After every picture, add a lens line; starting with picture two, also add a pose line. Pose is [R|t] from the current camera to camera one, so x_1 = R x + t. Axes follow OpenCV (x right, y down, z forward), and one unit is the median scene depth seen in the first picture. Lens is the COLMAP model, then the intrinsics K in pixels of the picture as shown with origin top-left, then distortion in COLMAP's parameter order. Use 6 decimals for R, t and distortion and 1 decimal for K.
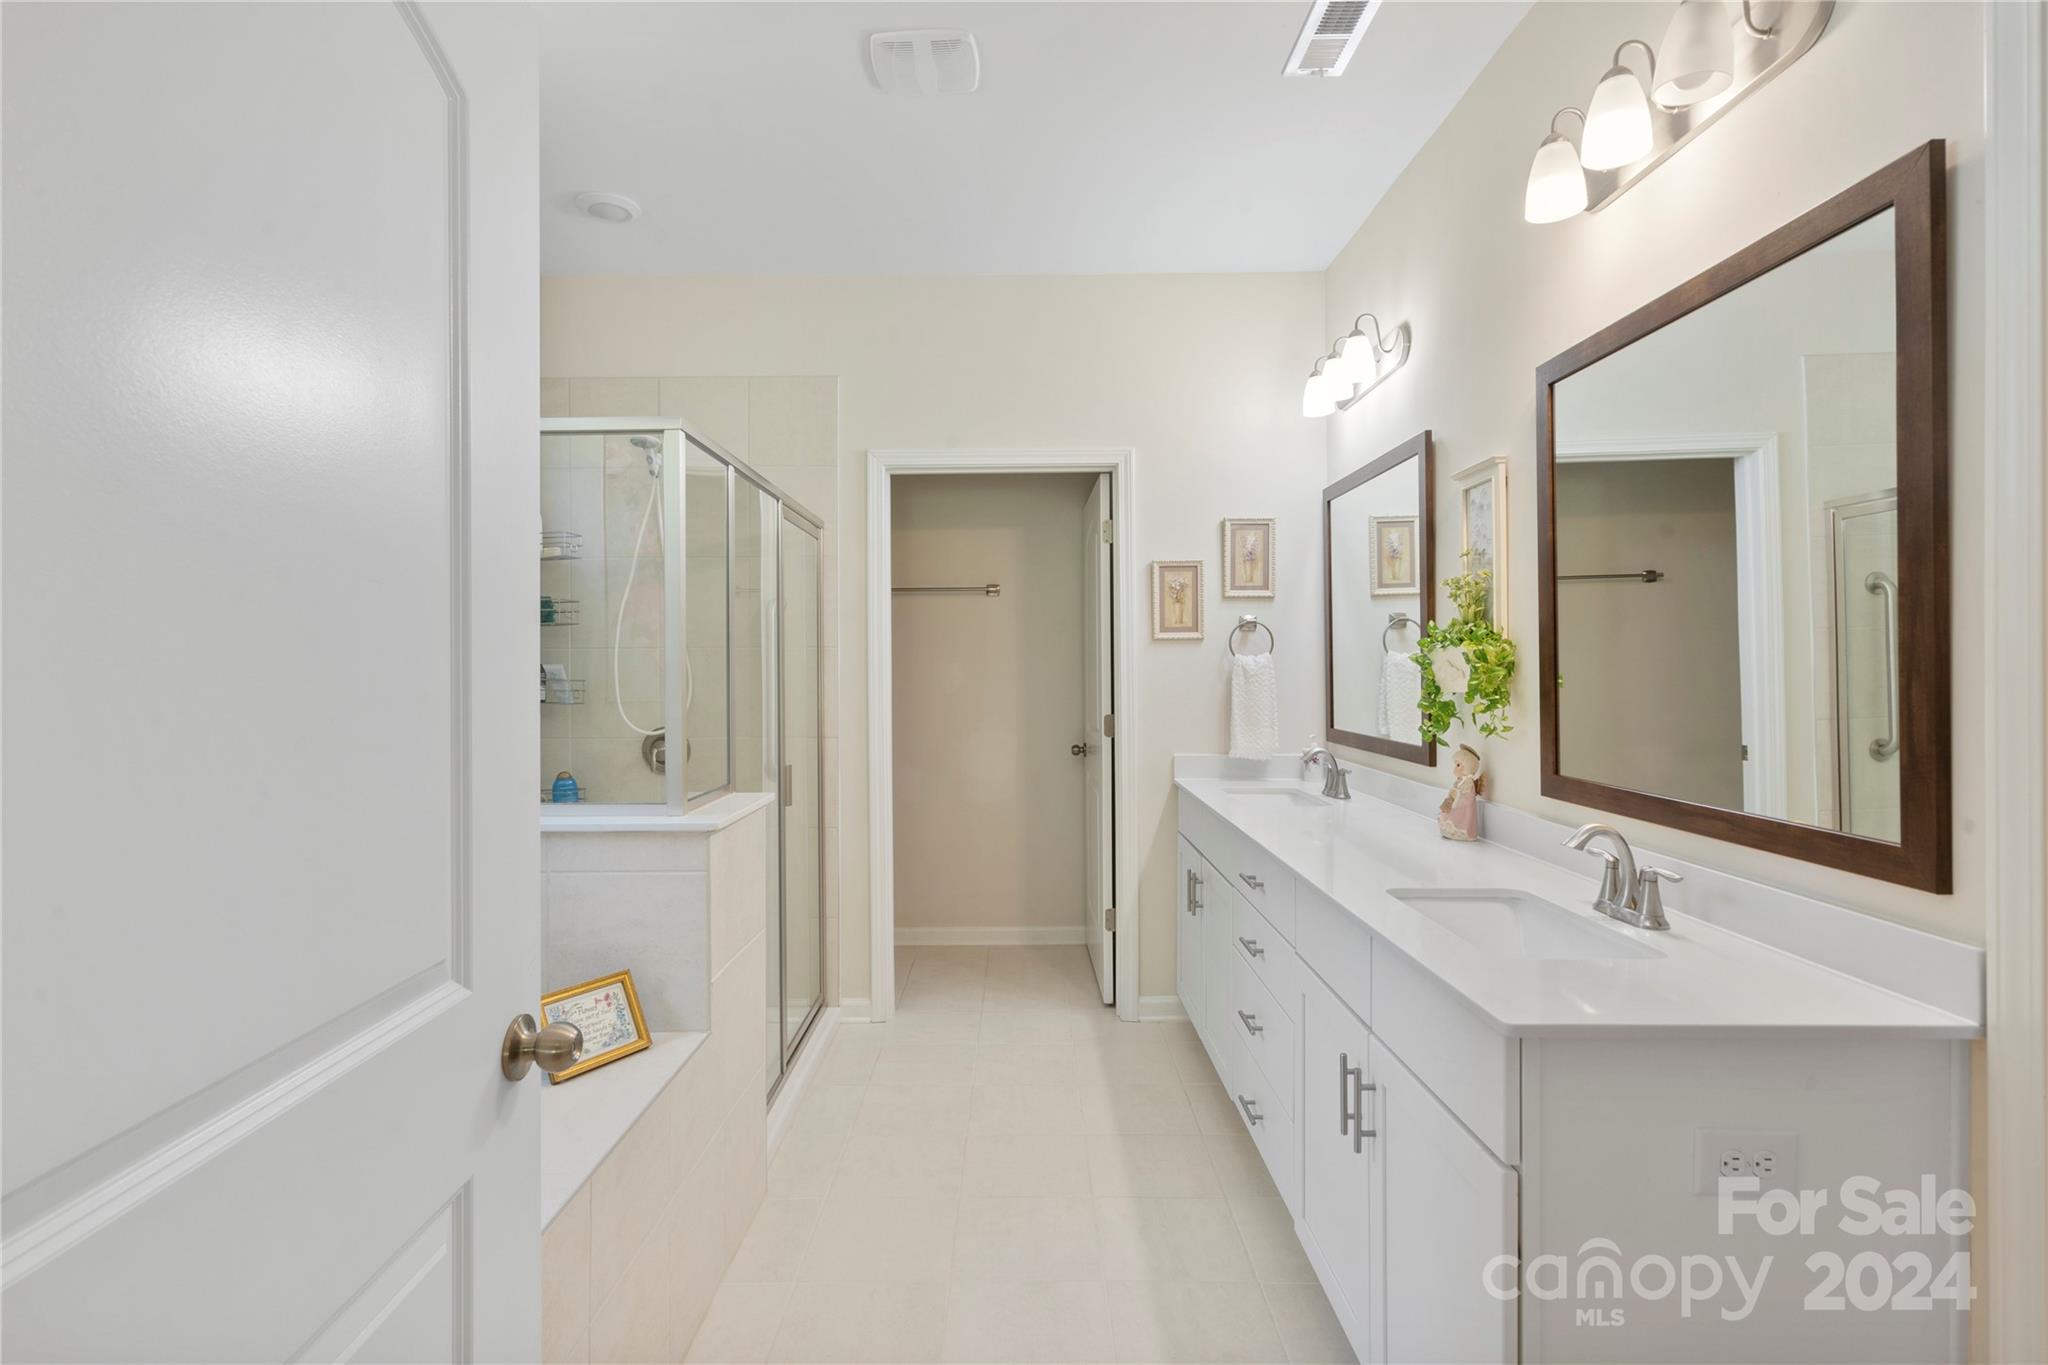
lens RADIAL K [[971.4, 0, 1019.5], [0, 971.4, 668.9], [0, 0, 1]] dist [0.002271, 0.000457]
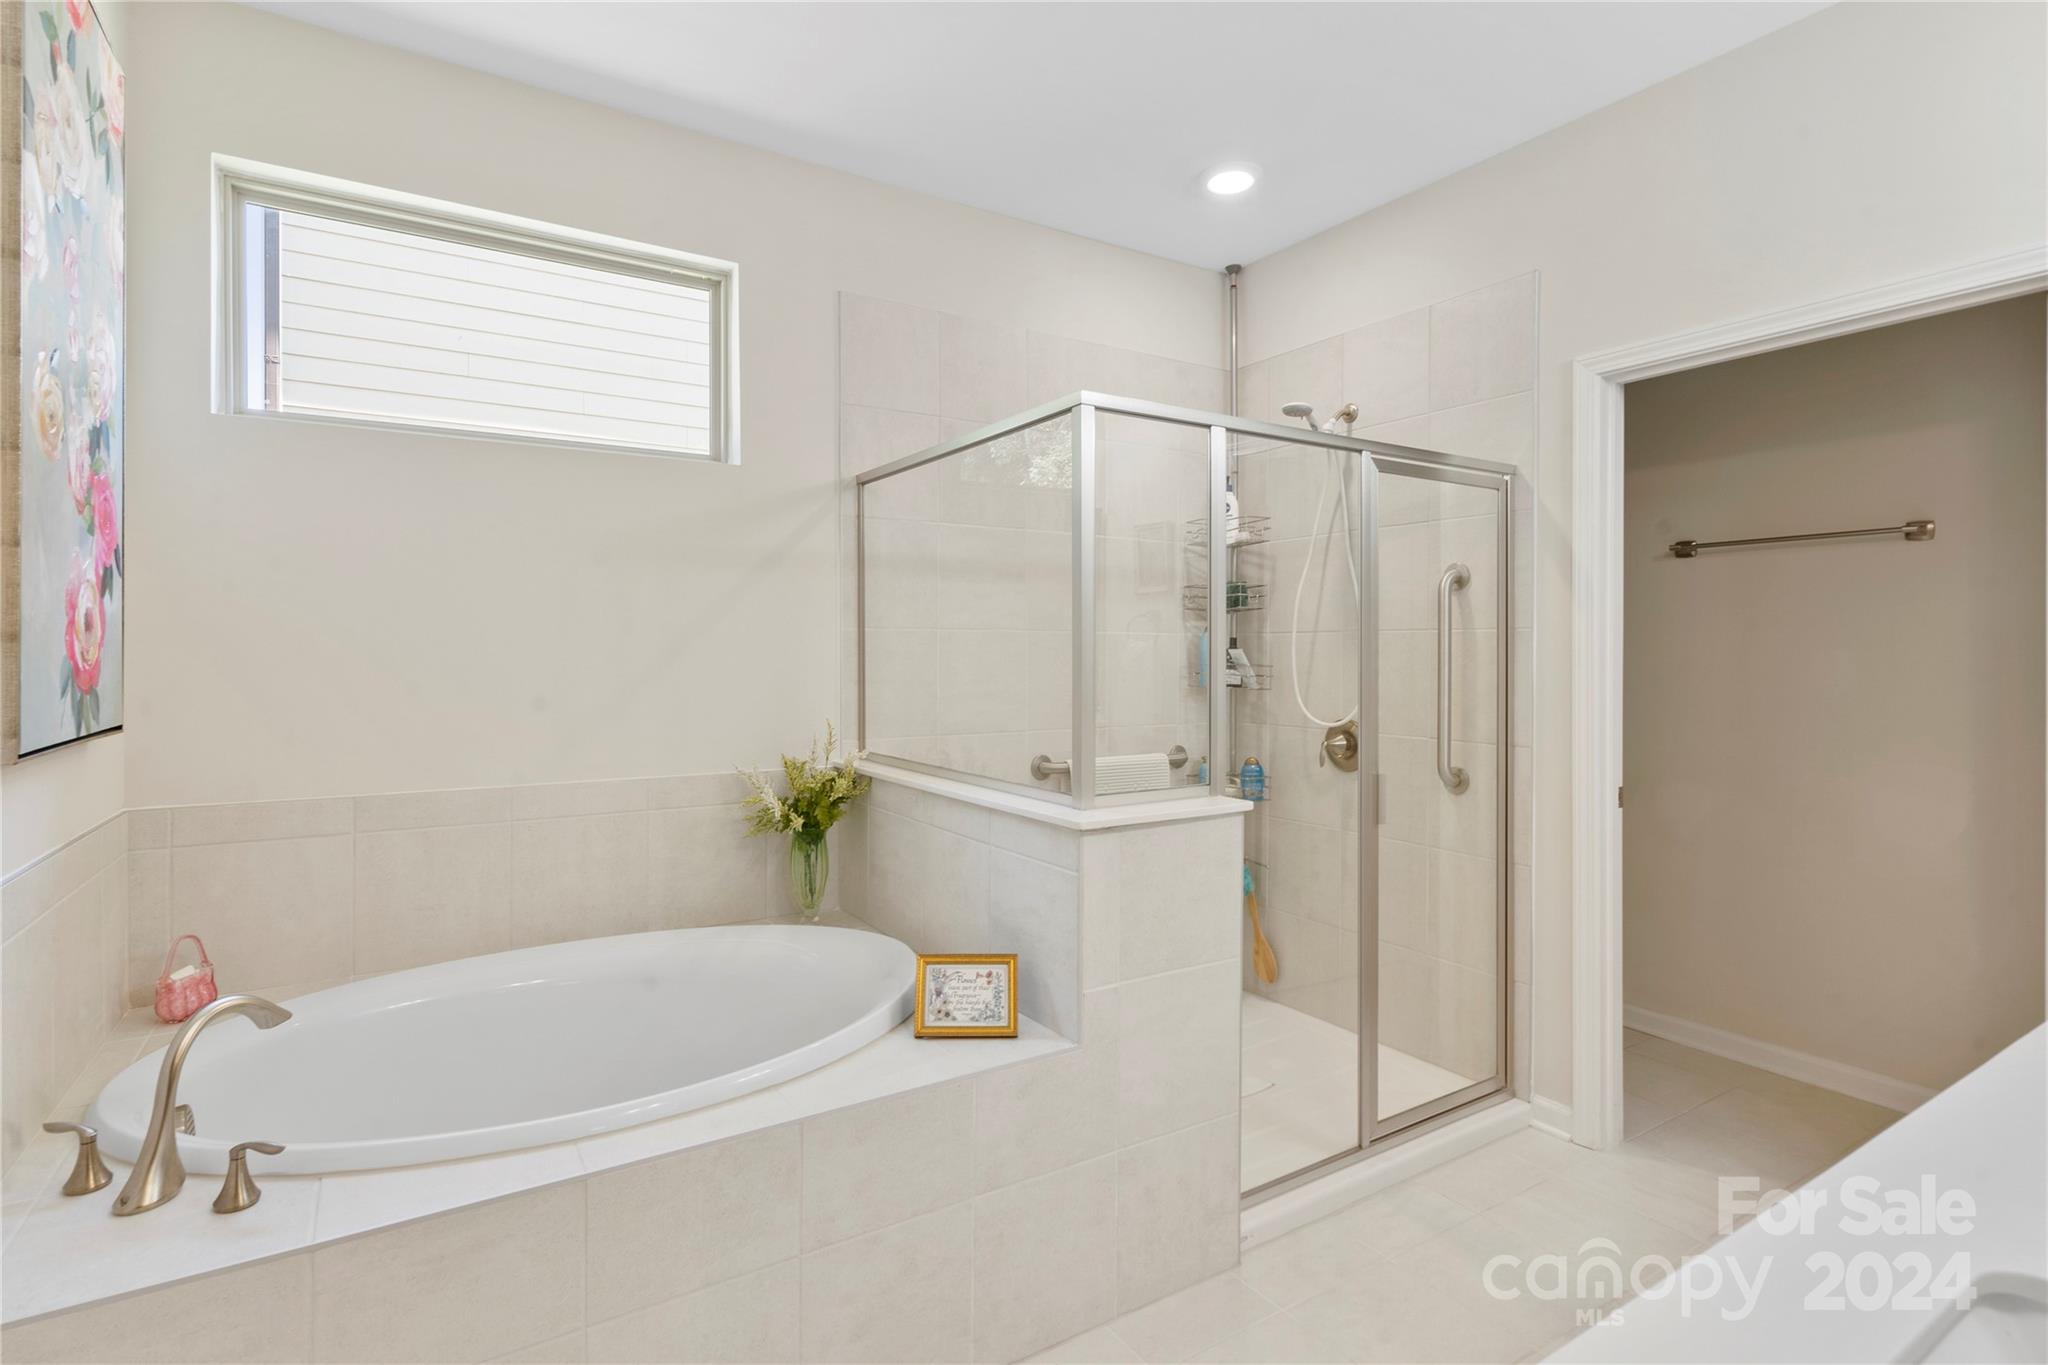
lens RADIAL K [[1000.4, 0, 1036.5], [0, 1000.4, 653.8], [0, 0, 1]] dist [0.000508, -0.000489]
pose [[0.538250, 0.009907, -0.842727, 0.276251], [-0.006826, 0.999949, 0.007396, -0.006040], [0.842758, 0.001772, 0.538290, 0.263851]]
